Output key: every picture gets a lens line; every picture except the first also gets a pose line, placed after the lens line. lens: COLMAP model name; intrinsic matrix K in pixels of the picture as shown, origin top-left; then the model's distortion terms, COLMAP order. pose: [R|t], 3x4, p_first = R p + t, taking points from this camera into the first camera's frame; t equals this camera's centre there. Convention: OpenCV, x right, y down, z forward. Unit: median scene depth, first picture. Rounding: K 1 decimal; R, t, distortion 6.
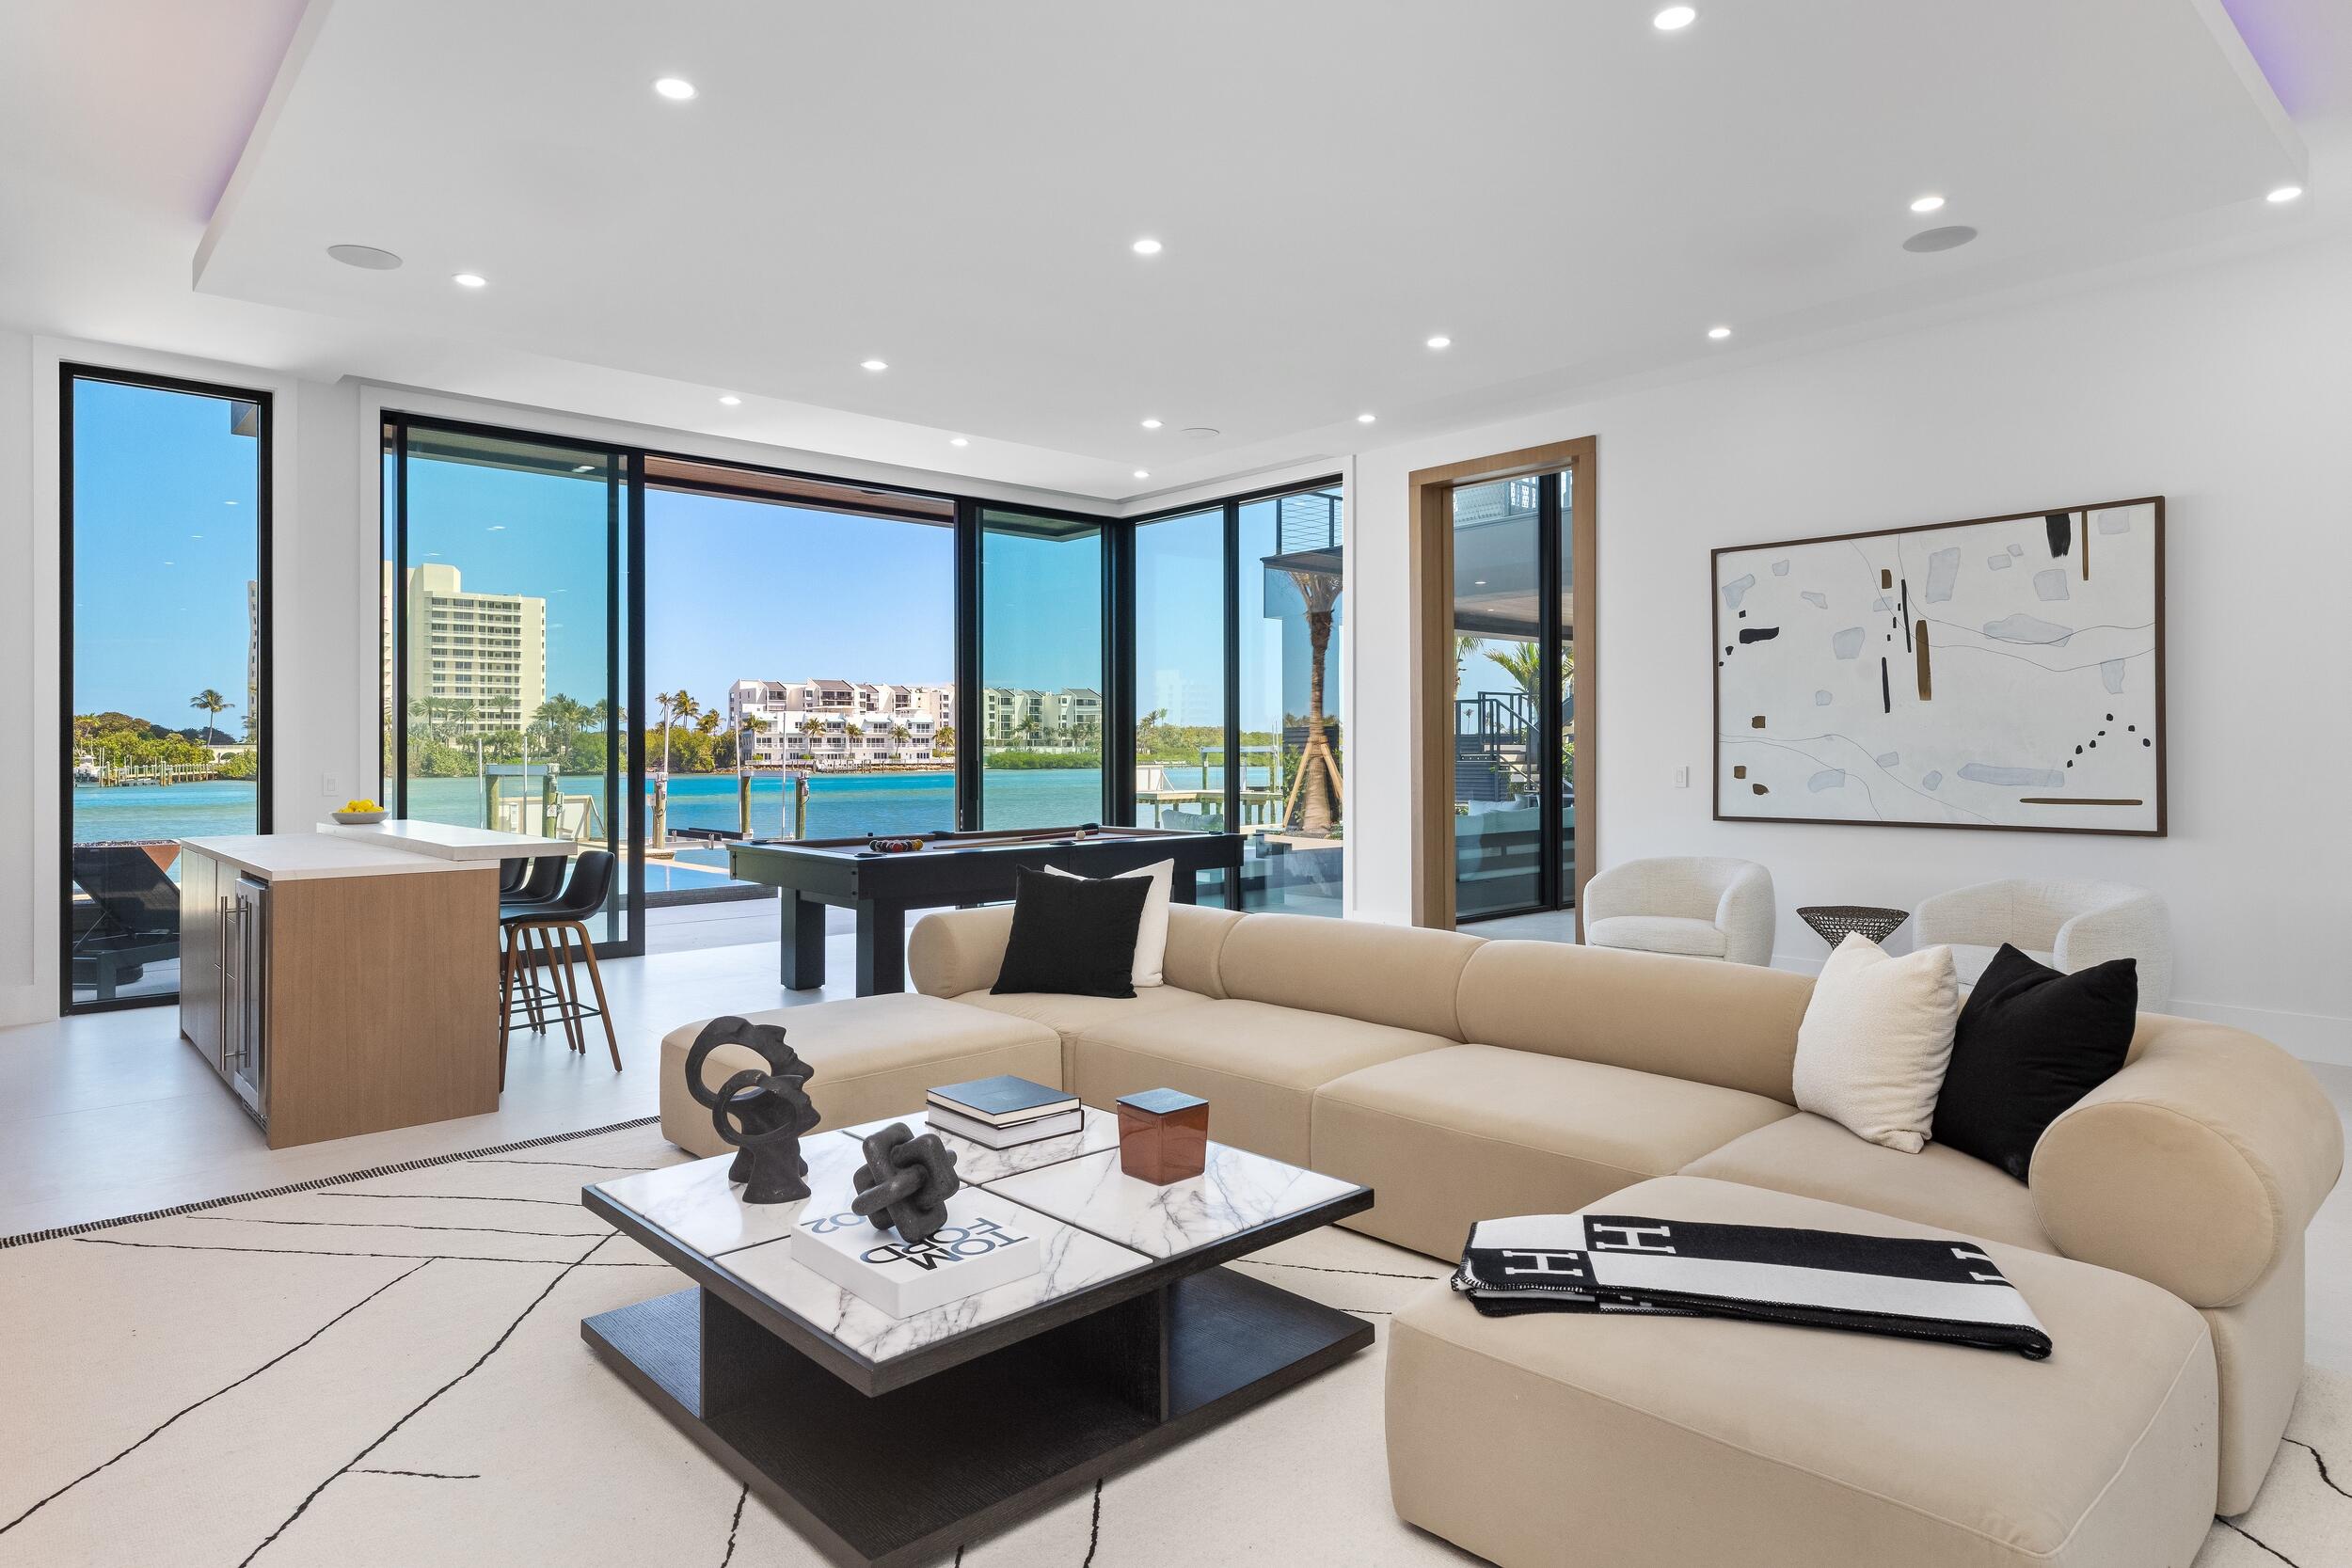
lens RADIAL K [[1306.2, 0, 1167.8], [0, 1306.2, 731.2], [0, 0, 1]] dist [0.033869, 0.000782]
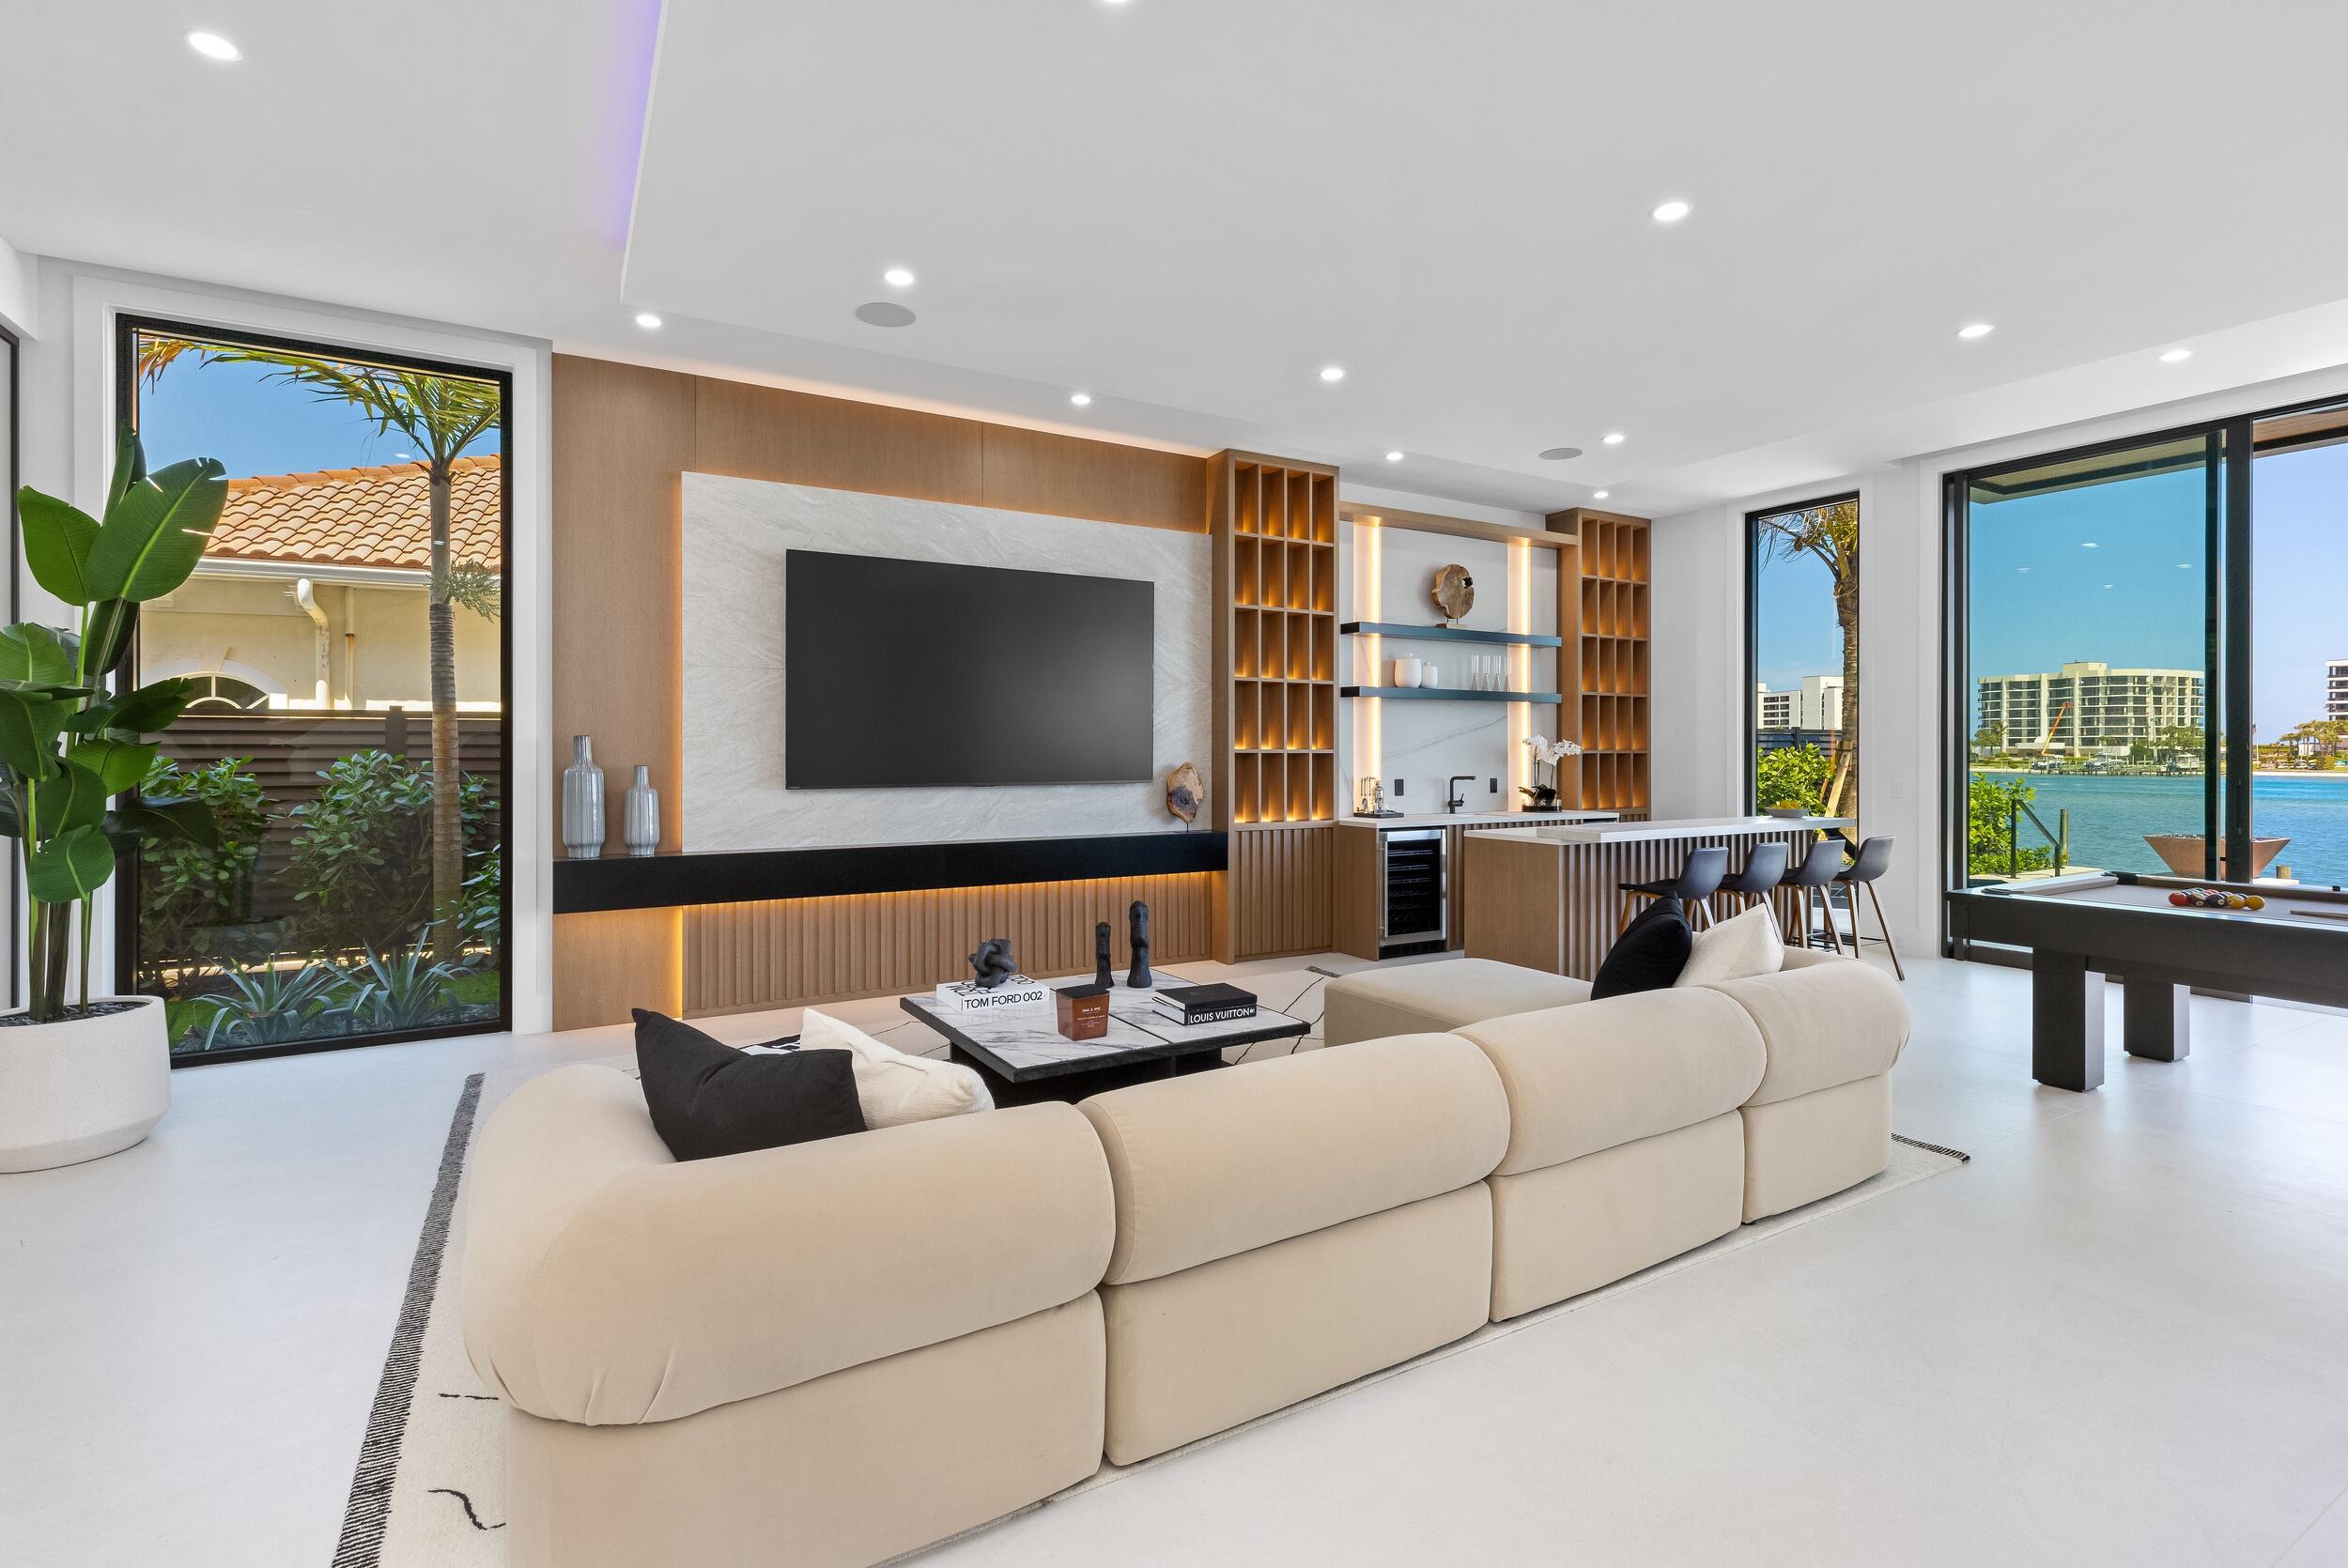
lens RADIAL K [[1060.5, 0, 1172.4], [0, 1060.5, 749.4], [0, 0, 1]] dist [0.001049, -0.000160]
pose [[-0.251291, 0.004056, -0.967903, 0.537034], [0.009106, 0.999957, 0.001826, -0.007560], [0.967869, -0.008355, -0.251317, 0.610334]]
